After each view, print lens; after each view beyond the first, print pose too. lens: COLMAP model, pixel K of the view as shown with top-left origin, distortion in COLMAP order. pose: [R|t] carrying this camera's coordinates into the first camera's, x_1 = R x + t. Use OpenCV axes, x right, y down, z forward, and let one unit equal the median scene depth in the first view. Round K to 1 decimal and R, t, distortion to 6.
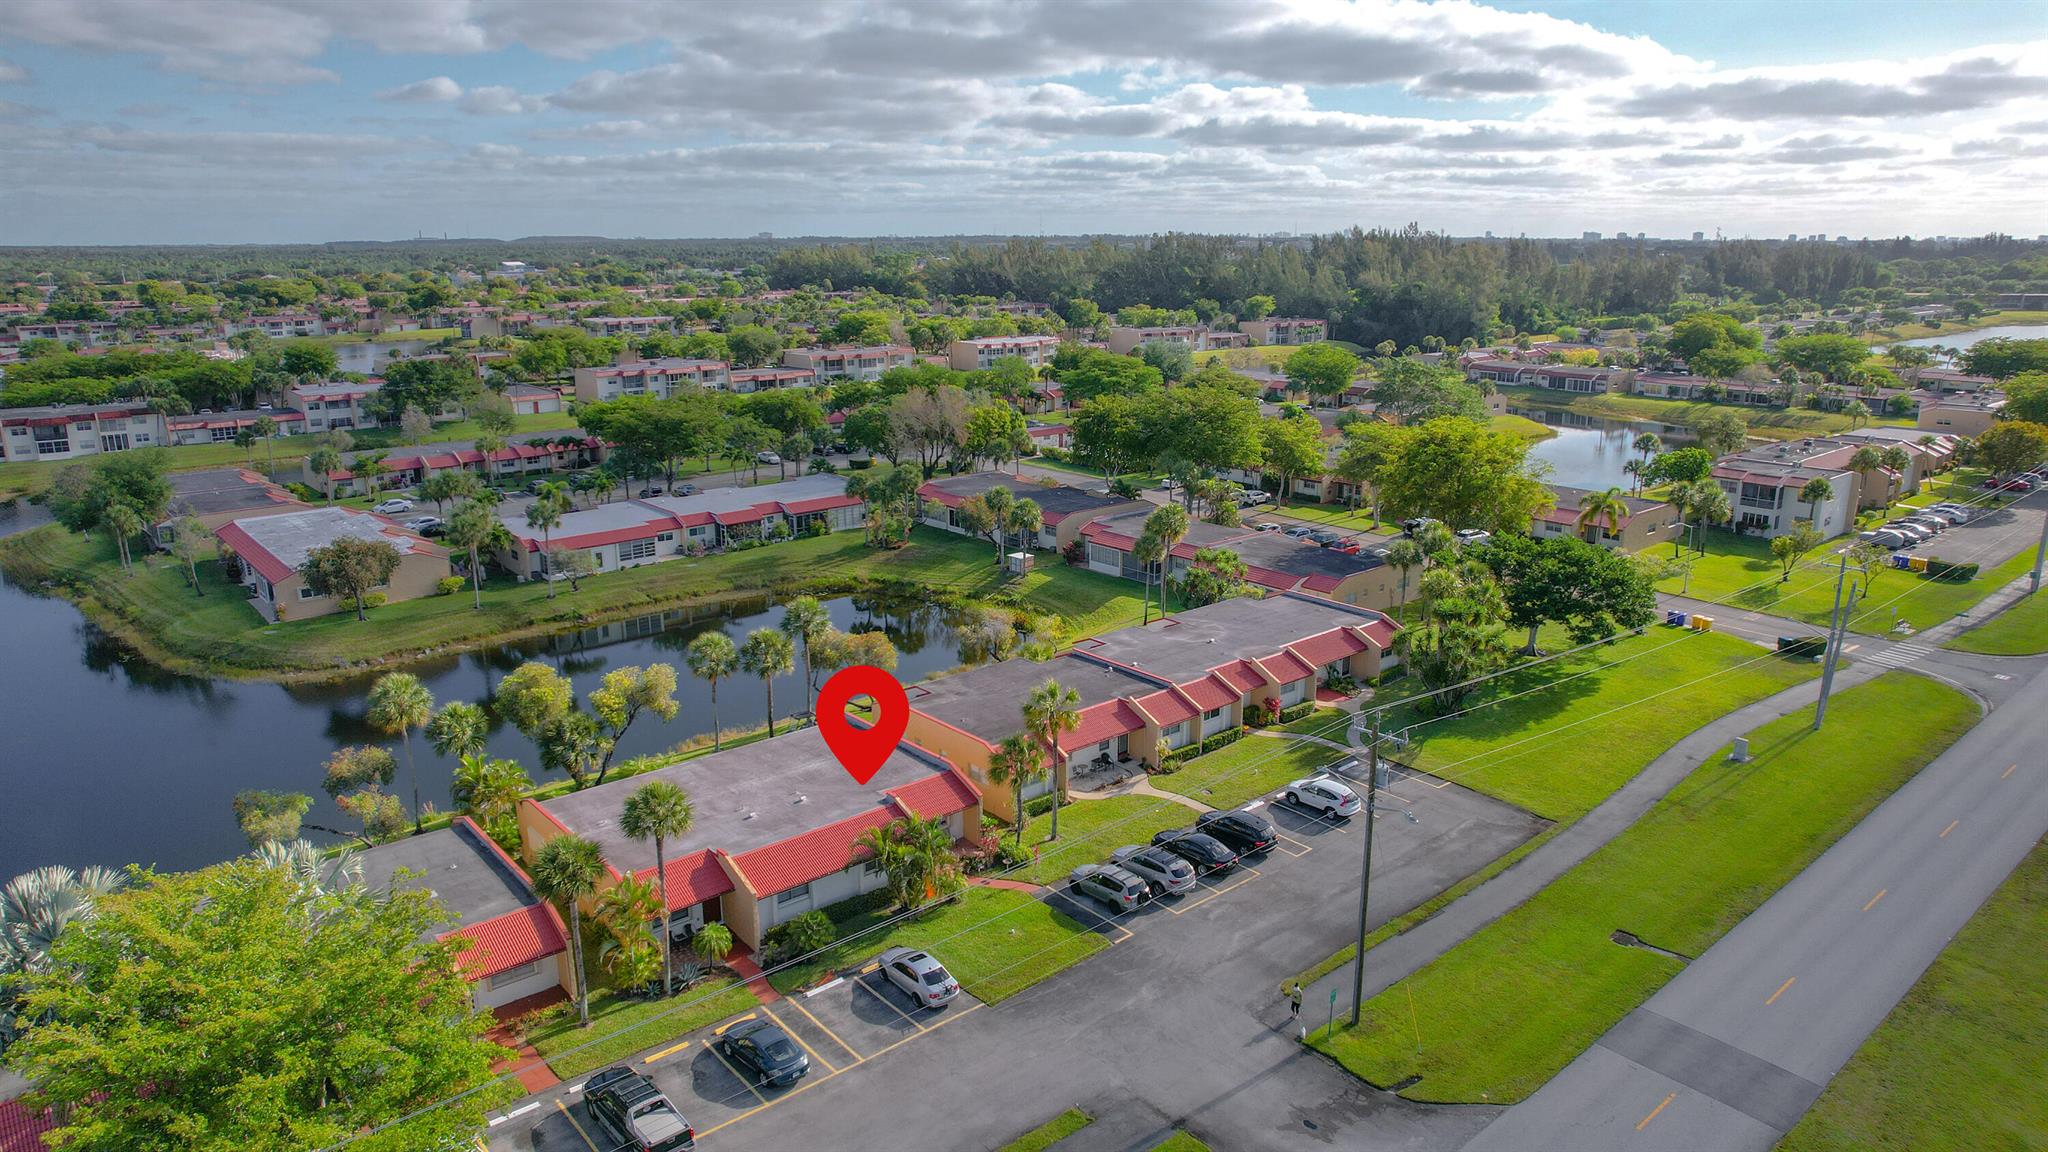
lens RADIAL K [[1307.4, 0, 1024.0], [0, 1307.4, 576.0], [0, 0, 1]] dist [-0.078502, 0.074903]
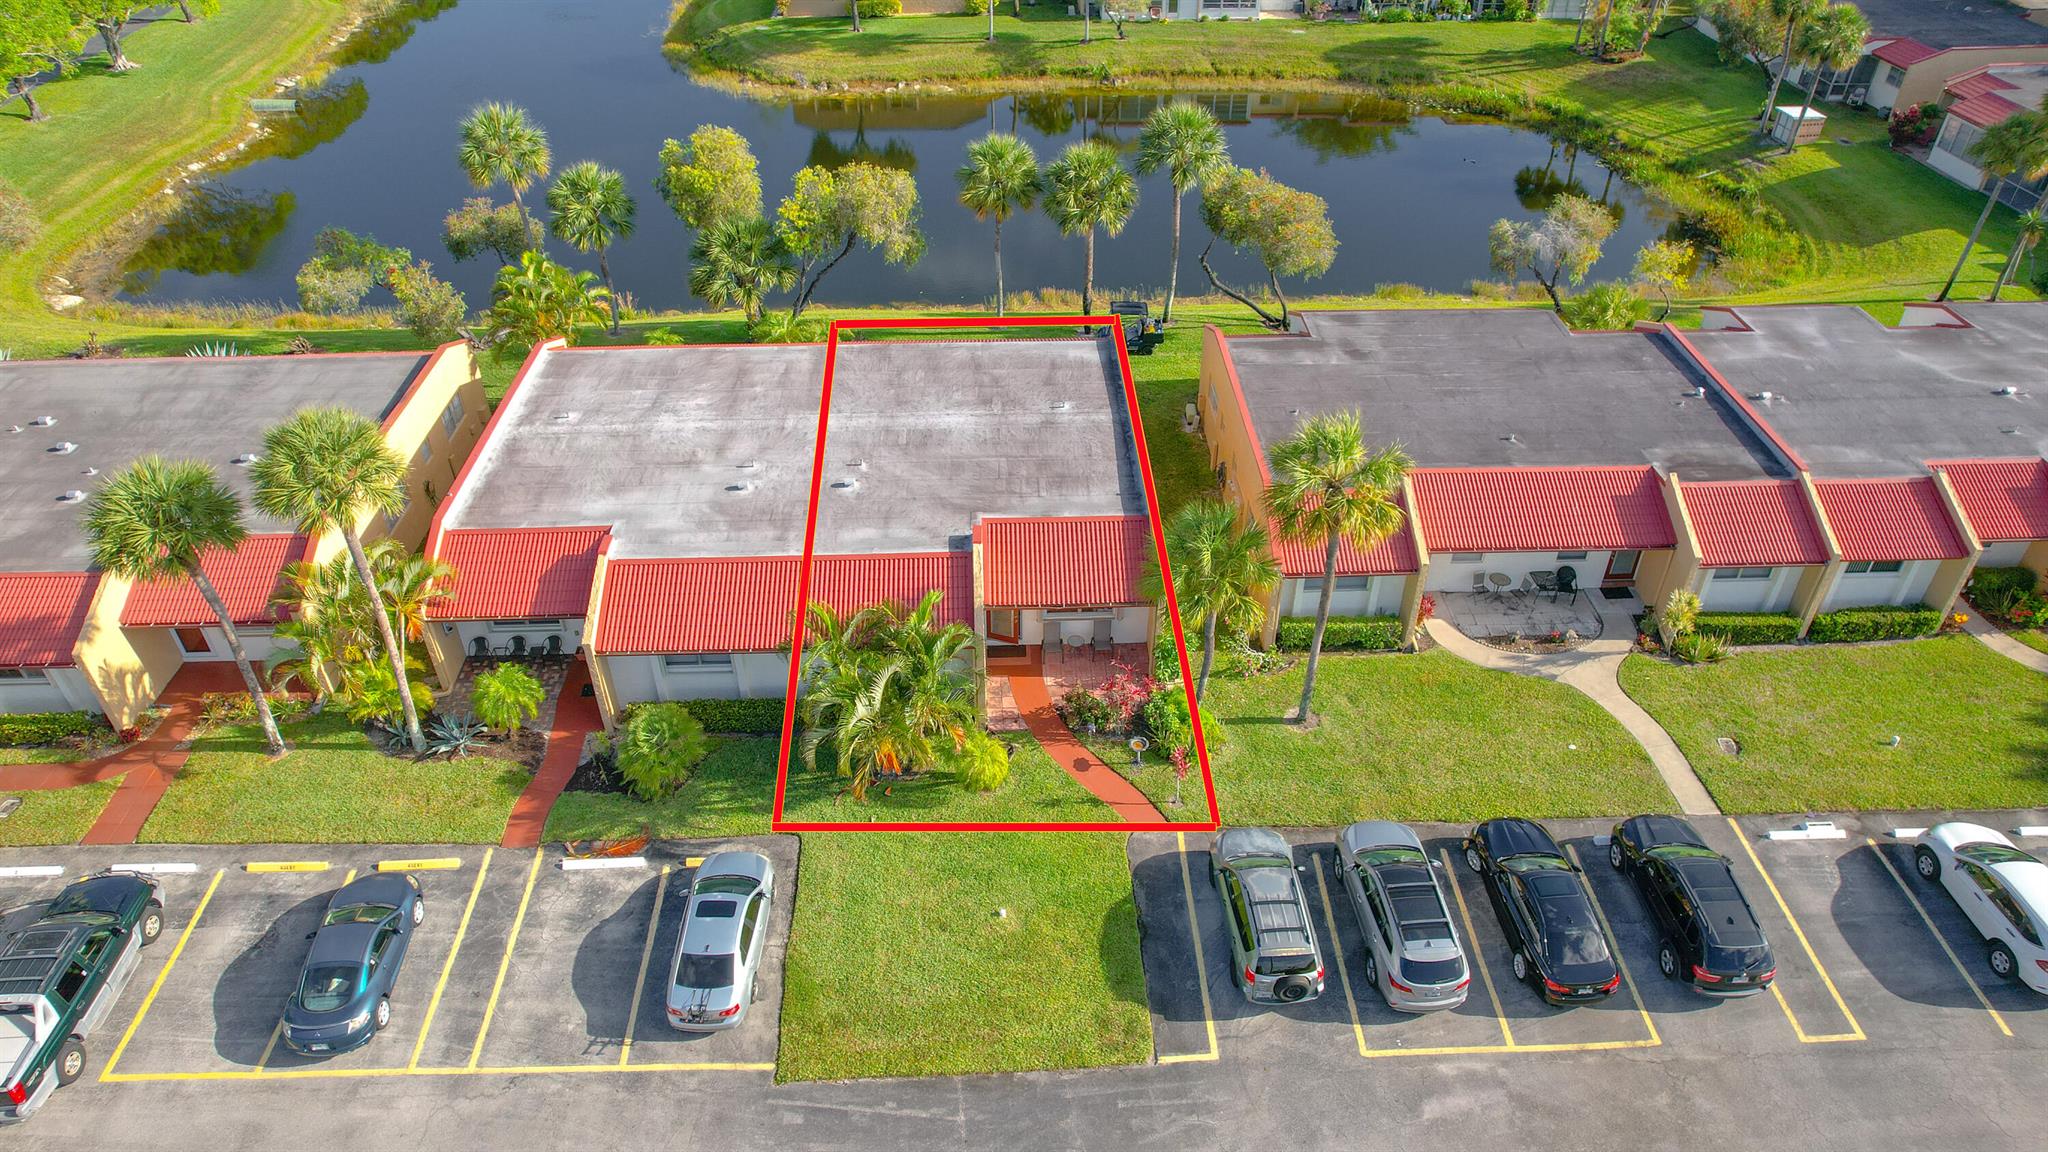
lens RADIAL K [[1307.4, 0, 1024.0], [0, 1307.4, 576.0], [0, 0, 1]] dist [-0.078502, 0.074903]
pose [[0.776553, 0.378456, -0.503723, 0.139248], [-0.158114, 0.890968, 0.425647, -0.029852], [0.609890, -0.250892, 0.751723, 0.494511]]
